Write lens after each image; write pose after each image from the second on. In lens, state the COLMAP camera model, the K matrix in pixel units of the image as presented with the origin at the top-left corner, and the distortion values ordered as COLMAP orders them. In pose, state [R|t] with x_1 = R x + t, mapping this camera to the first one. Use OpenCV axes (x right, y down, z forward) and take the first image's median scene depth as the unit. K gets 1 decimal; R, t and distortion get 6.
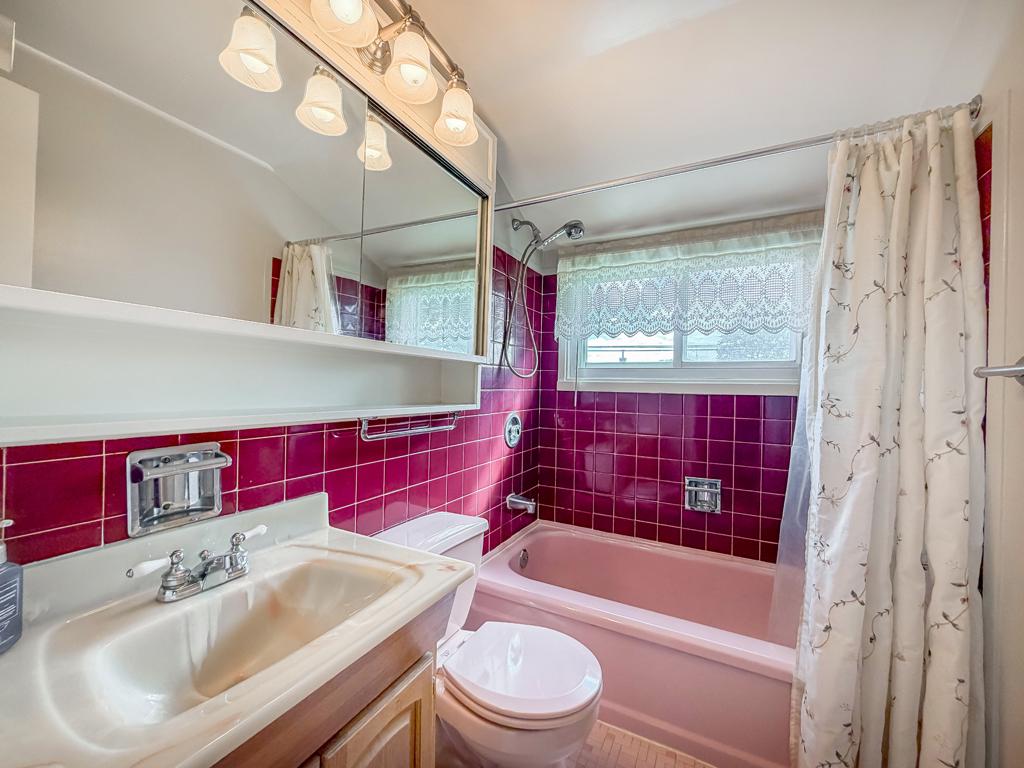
lens RADIAL K [[411.0, 0, 511.6], [0, 411.0, 383.1], [0, 0, 1]] dist [0.000377, -0.000036]
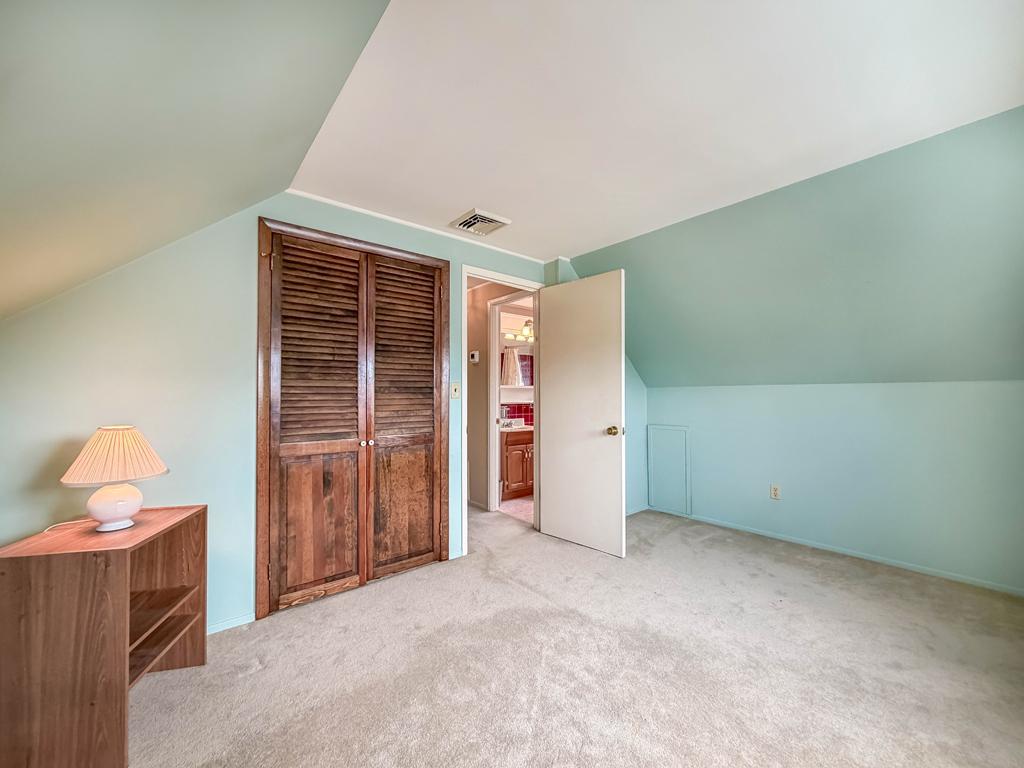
lens RADIAL K [[411.0, 0, 511.6], [0, 411.0, 383.1], [0, 0, 1]] dist [0.000377, -0.000036]
pose [[0.922606, -0.027375, -0.384770, 1.154759], [0.021708, 0.999583, -0.019065, -0.048894], [0.385131, 0.009237, 0.922815, -3.161014]]
